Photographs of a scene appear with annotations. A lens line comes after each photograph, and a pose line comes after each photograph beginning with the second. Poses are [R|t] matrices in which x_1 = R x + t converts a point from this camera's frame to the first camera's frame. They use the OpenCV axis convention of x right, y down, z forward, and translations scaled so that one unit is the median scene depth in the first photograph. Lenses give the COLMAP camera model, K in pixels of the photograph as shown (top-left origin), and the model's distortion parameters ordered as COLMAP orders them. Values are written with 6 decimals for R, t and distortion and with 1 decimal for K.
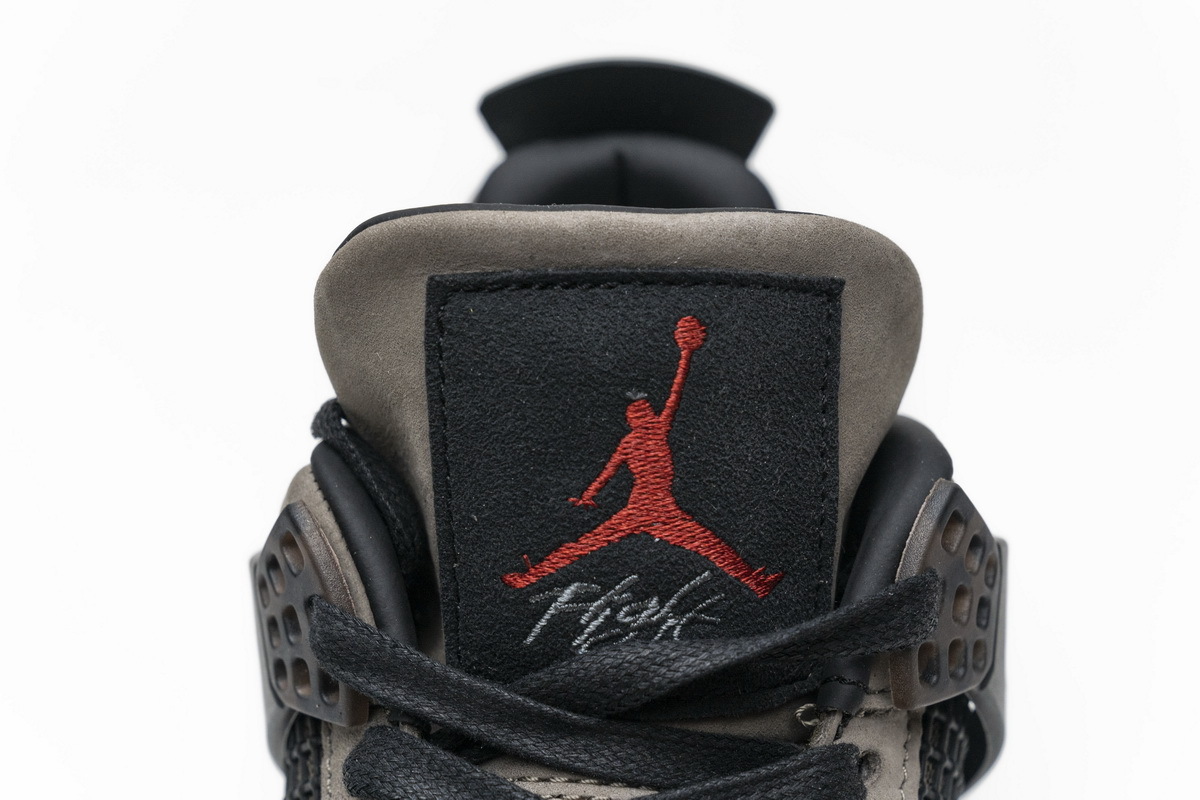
lens RADIAL K [[2367.3, 0, 599.2], [0, 2367.3, 401.6], [0, 0, 1]] dist [0.007378, 0.000000]
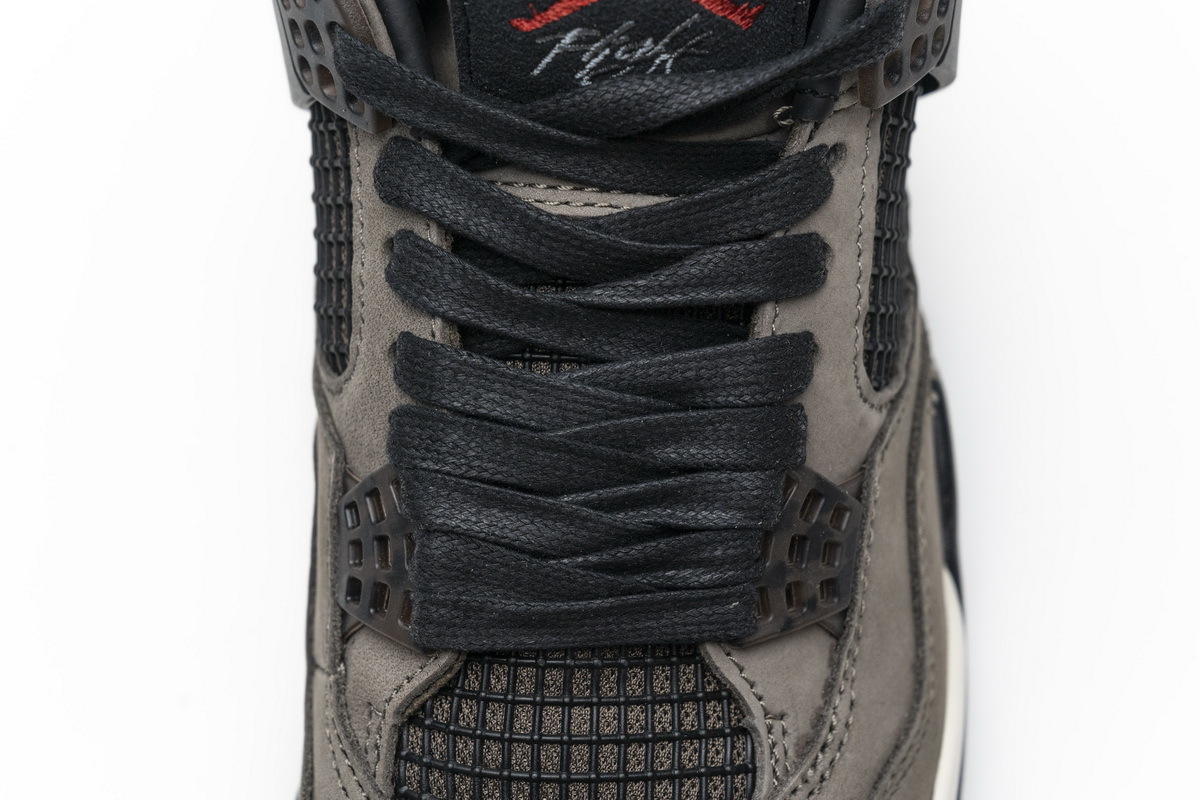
lens RADIAL K [[2367.3, 0, 599.6], [0, 2367.3, 400.8], [0, 0, 1]] dist [0.007378, 0.000000]
pose [[0.999224, -0.029818, 0.025751, -0.032936], [0.013422, 0.872145, 0.489064, -0.307969], [-0.037042, -0.488339, 0.871868, -0.043481]]
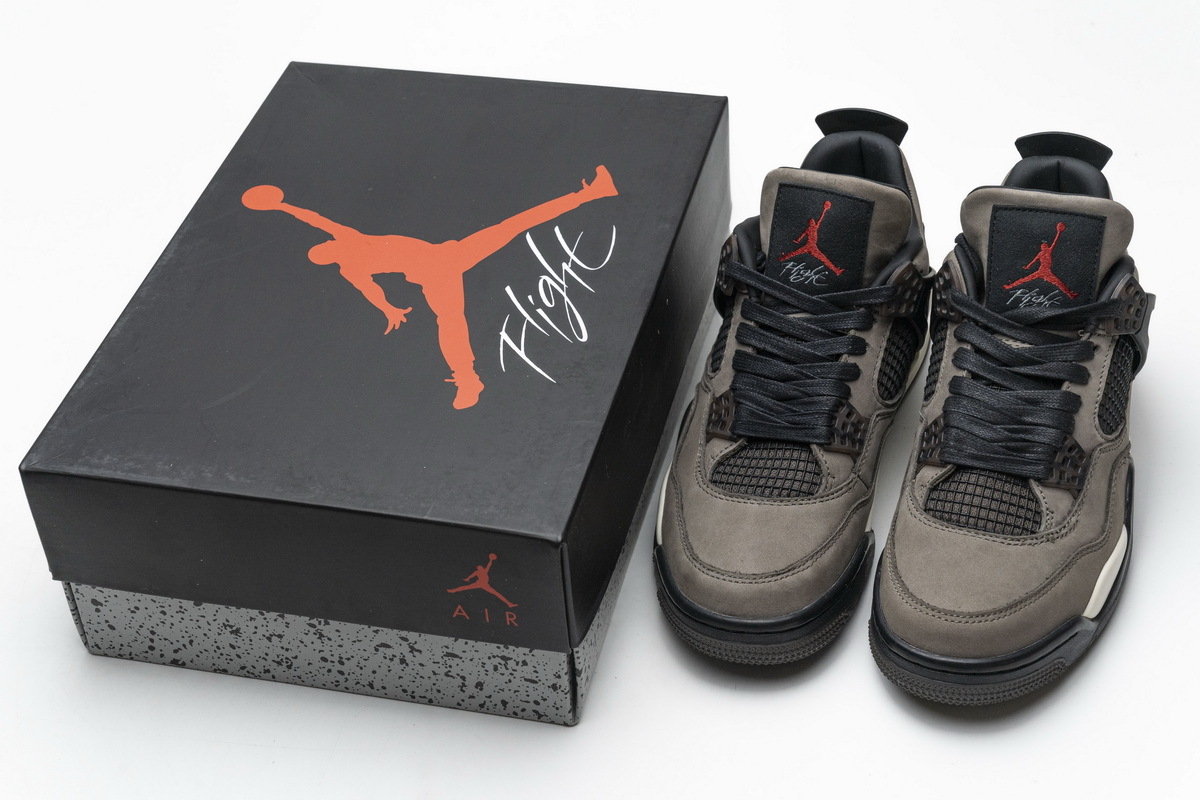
lens RADIAL K [[2077.2, 0, 593.8], [0, 2077.2, 396.7], [0, 0, 1]] dist [-0.005155, 0.000000]
pose [[0.962288, 0.130293, -0.238802, 0.145720], [-0.106724, 0.988279, 0.109157, -0.042724], [0.250225, -0.079555, 0.964914, -2.378142]]
